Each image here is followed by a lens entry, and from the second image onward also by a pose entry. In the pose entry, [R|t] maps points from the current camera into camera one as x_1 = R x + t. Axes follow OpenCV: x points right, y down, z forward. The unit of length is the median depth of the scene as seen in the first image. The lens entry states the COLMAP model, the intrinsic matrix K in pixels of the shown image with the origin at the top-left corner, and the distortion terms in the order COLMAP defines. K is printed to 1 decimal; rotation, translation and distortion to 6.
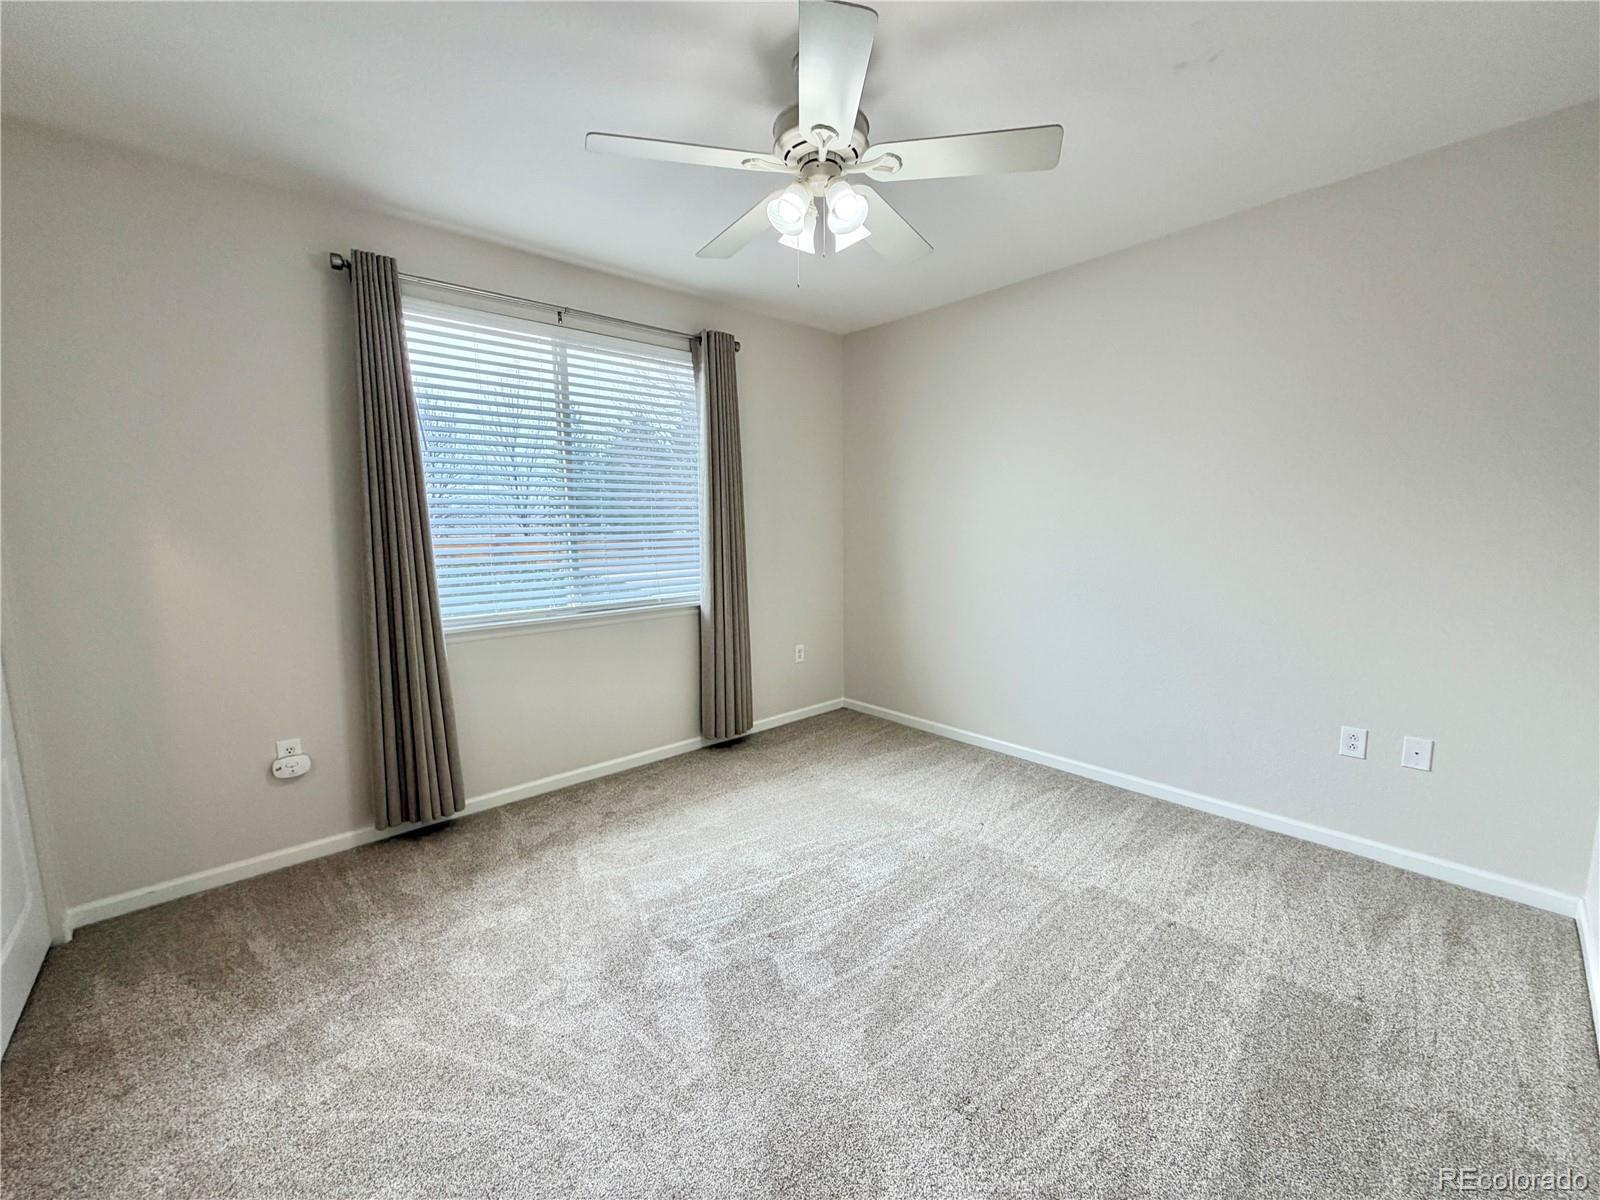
lens RADIAL K [[636.7, 0, 800.2], [0, 636.7, 603.0], [0, 0, 1]] dist [0.000524, 0.000329]
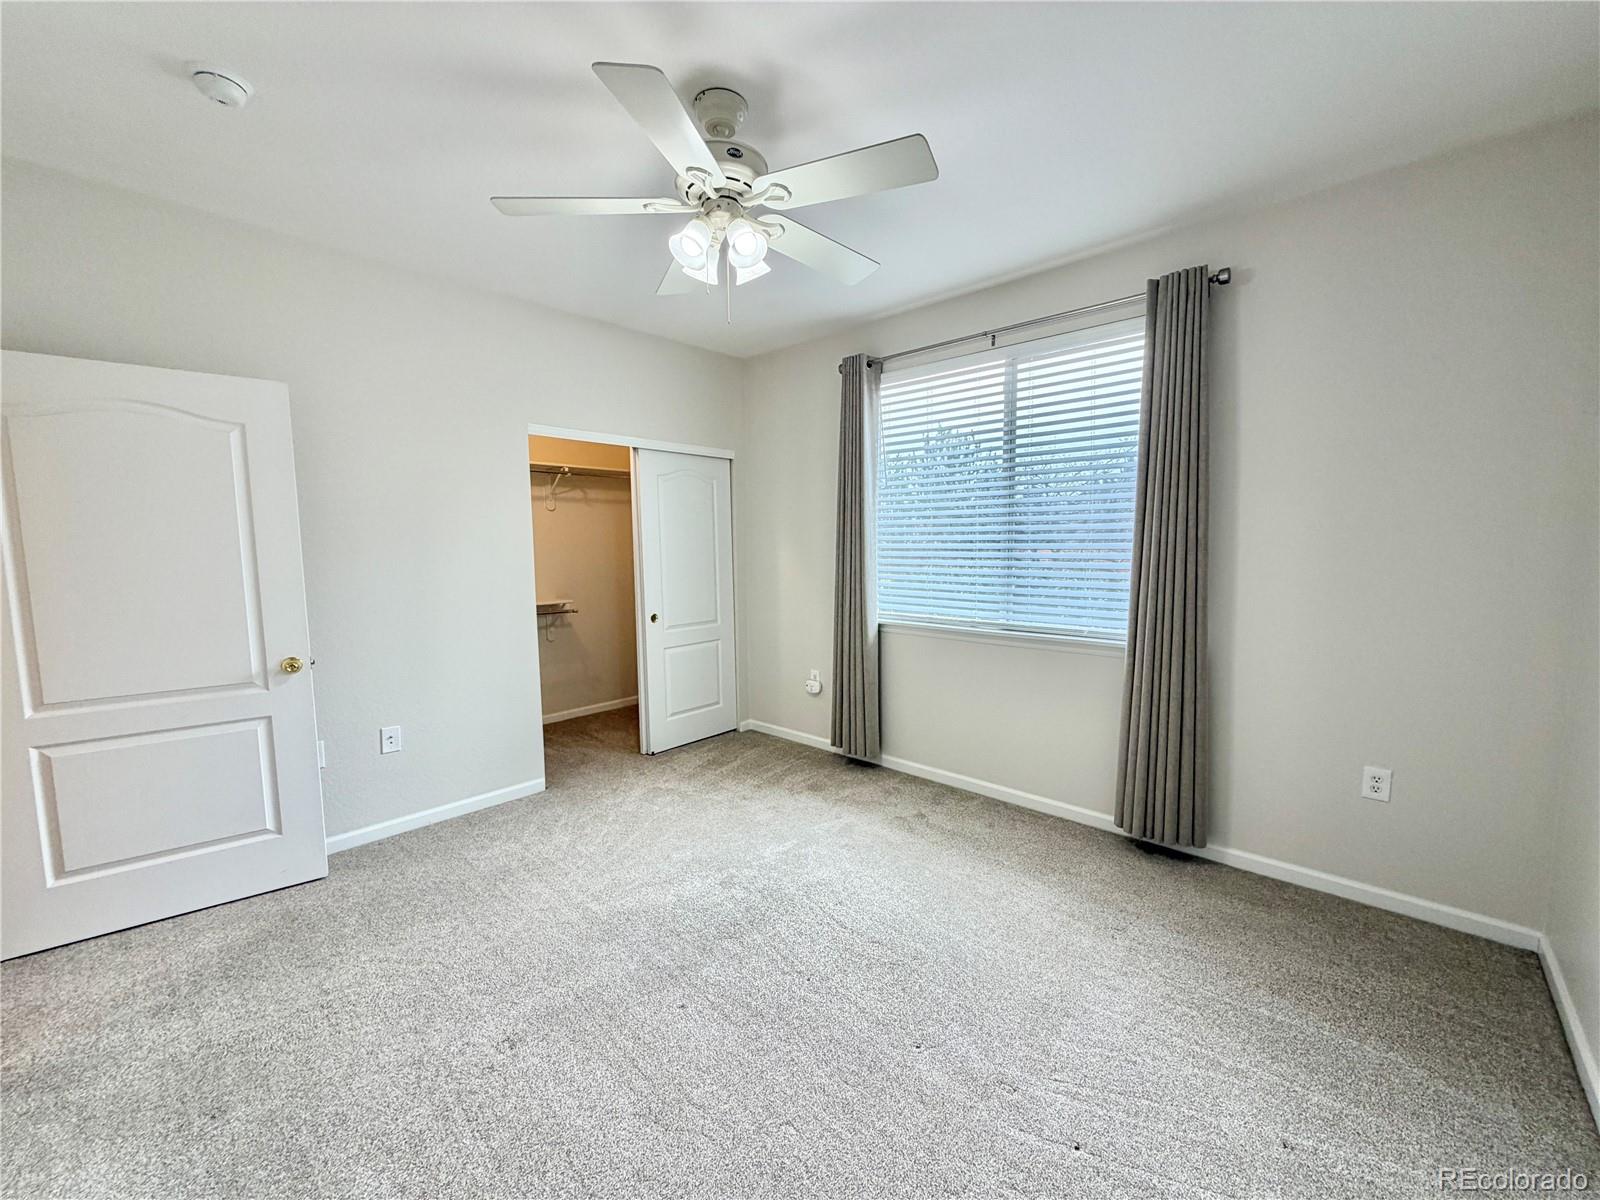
lens RADIAL K [[637.4, 0, 800.0], [0, 637.4, 600.0], [0, 0, 1]] dist [0.019841, 0.000048]
pose [[0.101806, 0.095444, -0.990215, 0.707442], [-0.127448, 0.988436, 0.082169, -0.082482], [0.986607, 0.117836, 0.112792, 0.665060]]
